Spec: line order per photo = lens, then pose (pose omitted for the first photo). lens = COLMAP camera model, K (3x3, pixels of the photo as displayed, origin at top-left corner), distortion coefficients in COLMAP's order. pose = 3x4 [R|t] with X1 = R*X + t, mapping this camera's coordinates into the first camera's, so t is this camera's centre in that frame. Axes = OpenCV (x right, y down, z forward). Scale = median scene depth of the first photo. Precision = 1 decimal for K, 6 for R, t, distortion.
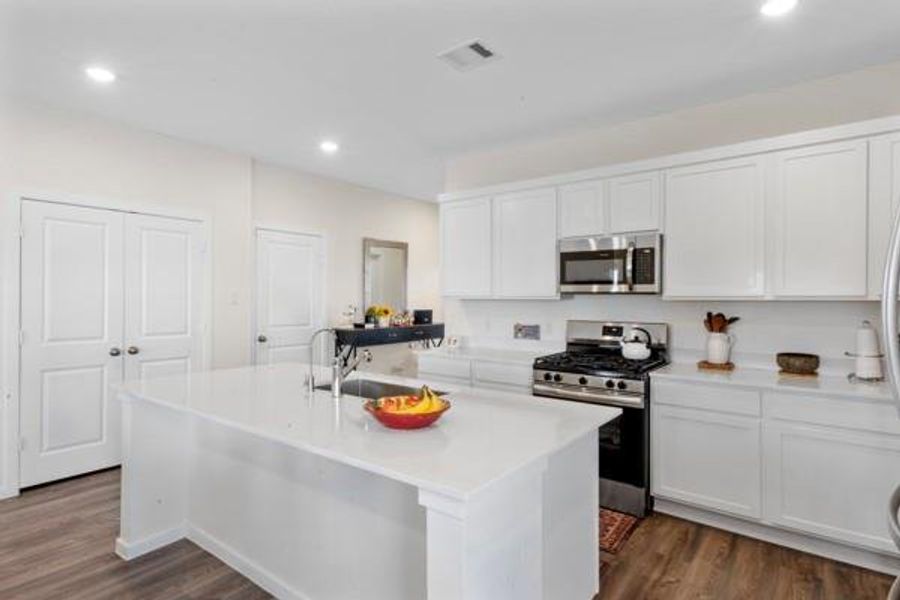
lens RADIAL K [[485.0, 0, 447.7], [0, 485.0, 297.4], [0, 0, 1]] dist [0.006065, 0.000118]
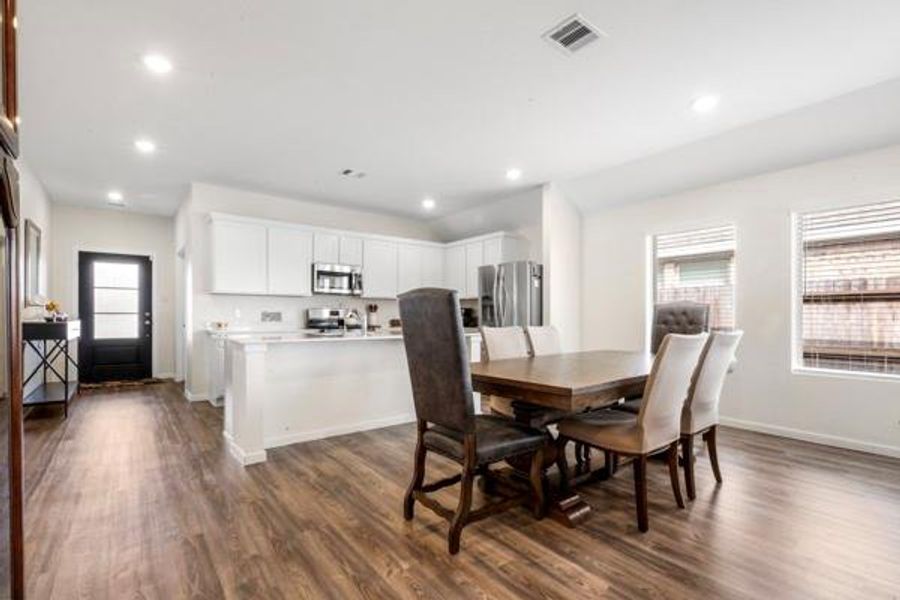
lens RADIAL K [[425.5, 0, 460.5], [0, 425.5, 318.9], [0, 0, 1]] dist [0.004633, 0.000502]
pose [[0.226971, -0.009203, 0.973858, -1.217619], [-0.000938, 0.999953, 0.009669, 0.075337], [-0.973901, -0.003108, 0.226952, 0.112686]]
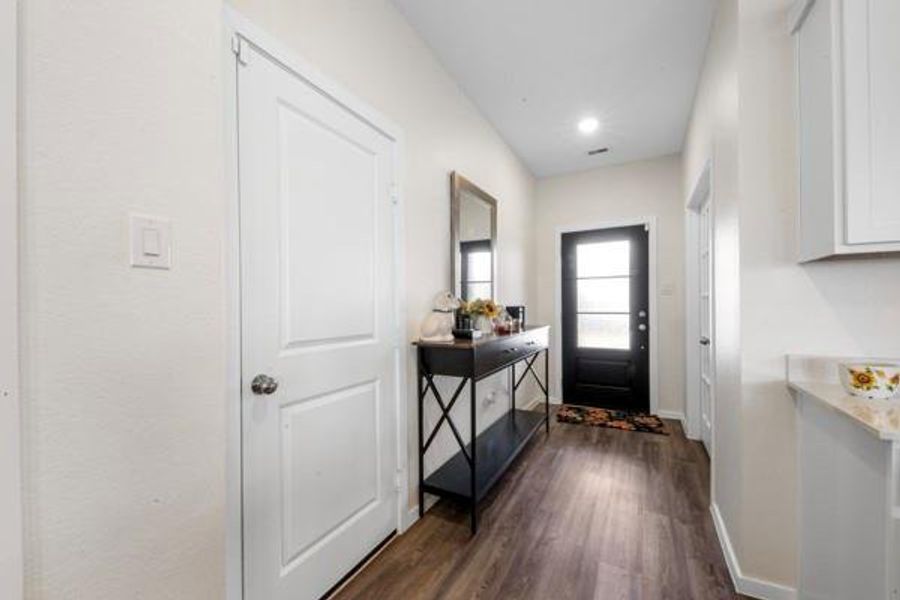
lens RADIAL K [[353.2, 0, 451.6], [0, 353.2, 305.9], [0, 0, 1]] dist [0.002882, -0.000258]
pose [[0.984907, -0.011204, 0.172721, -0.398562], [0.011564, 0.999933, -0.001078, 0.044647], [-0.172697, 0.003059, 0.984970, 0.994849]]
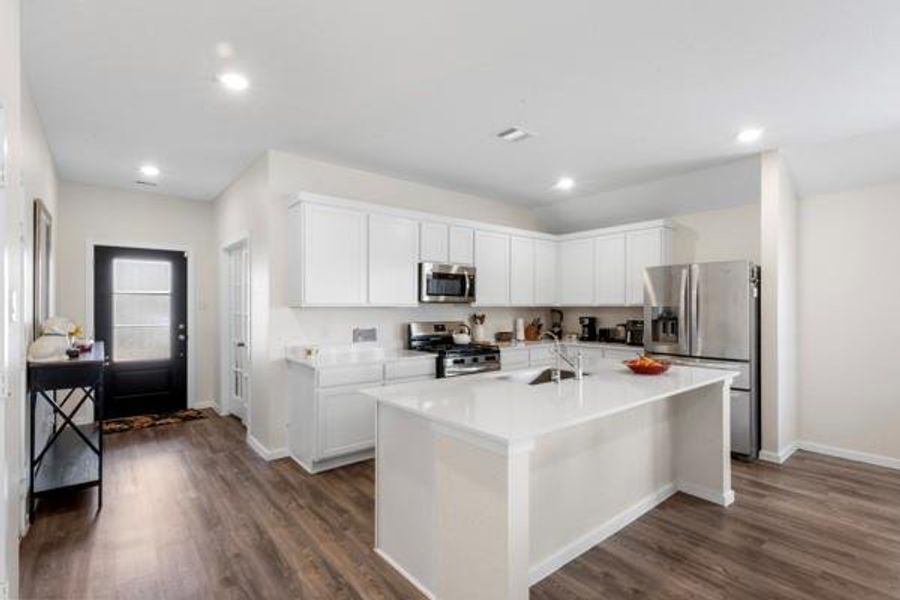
lens RADIAL K [[425.5, 0, 450.5], [0, 425.5, 307.2], [0, 0, 1]] dist [0.004633, 0.000502]
pose [[0.213324, -0.007359, 0.976954, -0.914445], [0.000725, 0.999973, 0.007374, -0.002869], [-0.976981, -0.000865, 0.213323, 0.689368]]
